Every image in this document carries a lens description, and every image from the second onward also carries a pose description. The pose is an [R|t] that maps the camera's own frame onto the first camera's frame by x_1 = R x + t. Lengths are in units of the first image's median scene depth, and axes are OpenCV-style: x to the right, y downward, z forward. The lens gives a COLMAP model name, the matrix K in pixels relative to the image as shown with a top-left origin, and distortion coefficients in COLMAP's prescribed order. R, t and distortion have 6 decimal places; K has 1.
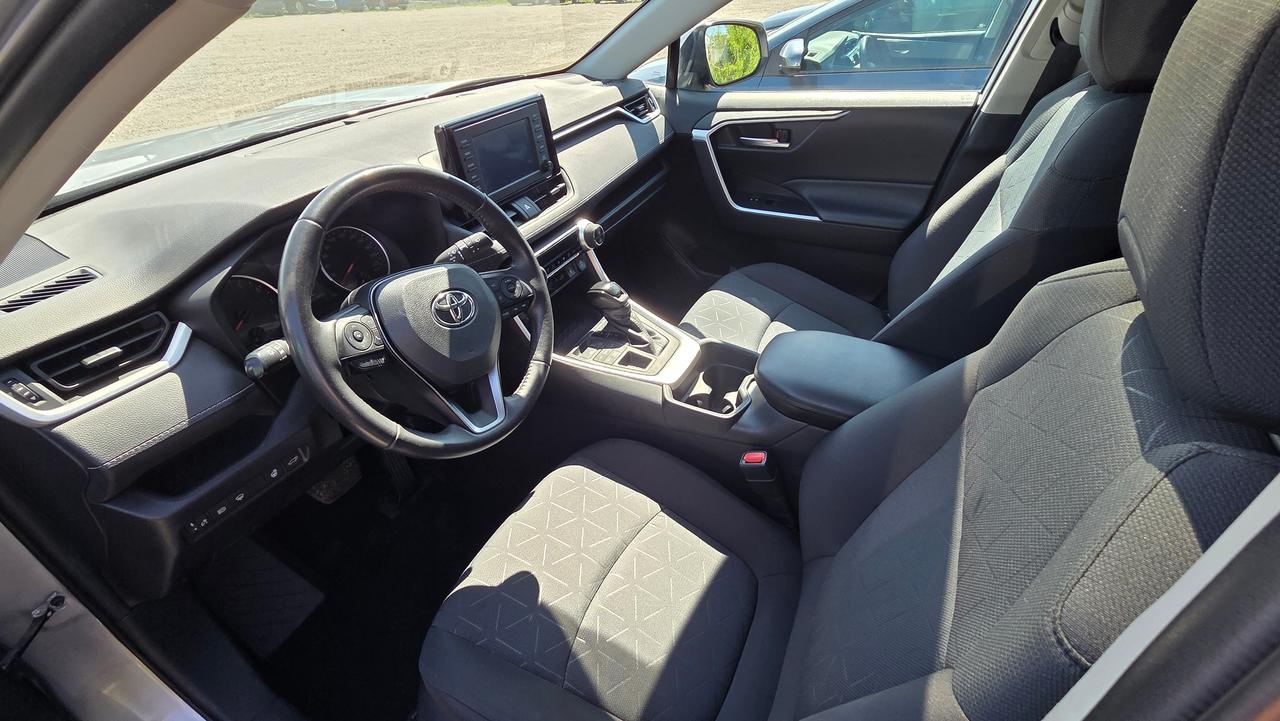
lens RADIAL K [[582.0, 0, 640.0], [0, 582.0, 360.5], [0, 0, 1]] dist [0.002003, -0.000126]
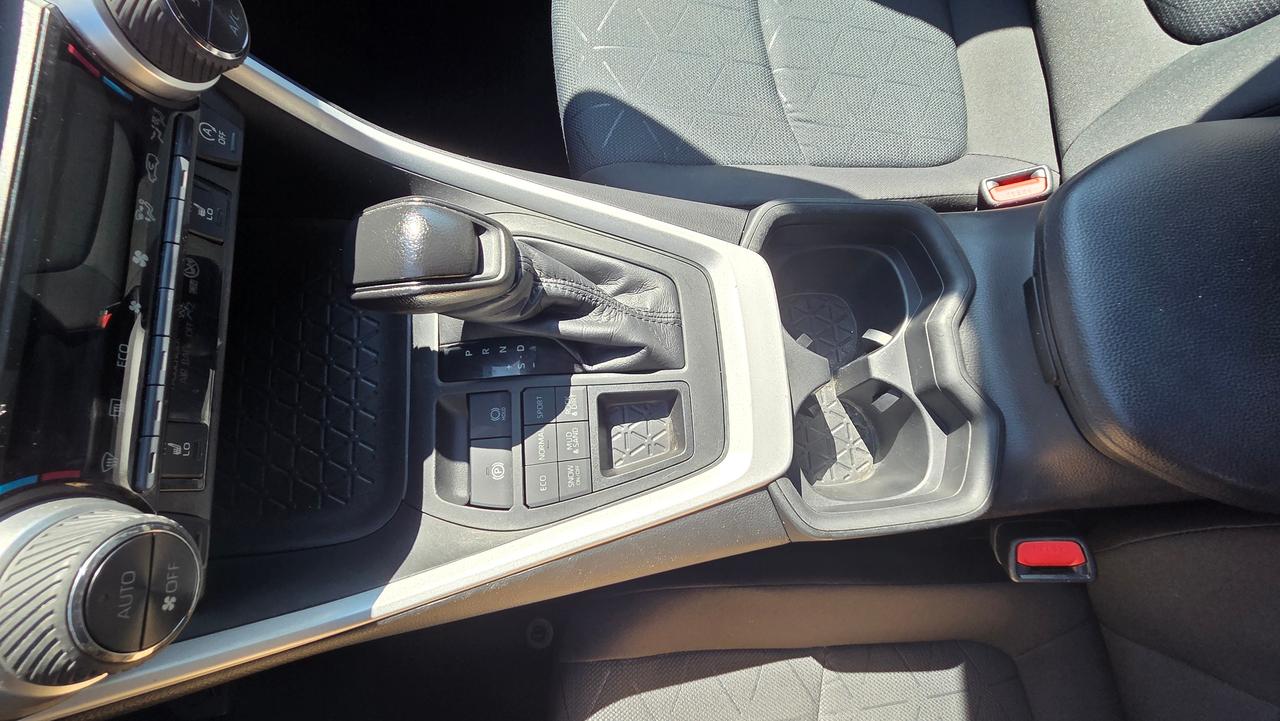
lens RADIAL K [[582.0, 0, 640.0], [0, 582.0, 360.5], [0, 0, 1]] dist [0.002003, -0.000126]
pose [[0.864242, -0.484736, 0.134602, -0.028309], [0.271211, 0.674277, 0.686874, -0.205464], [-0.423711, -0.557119, 0.714204, 0.673556]]
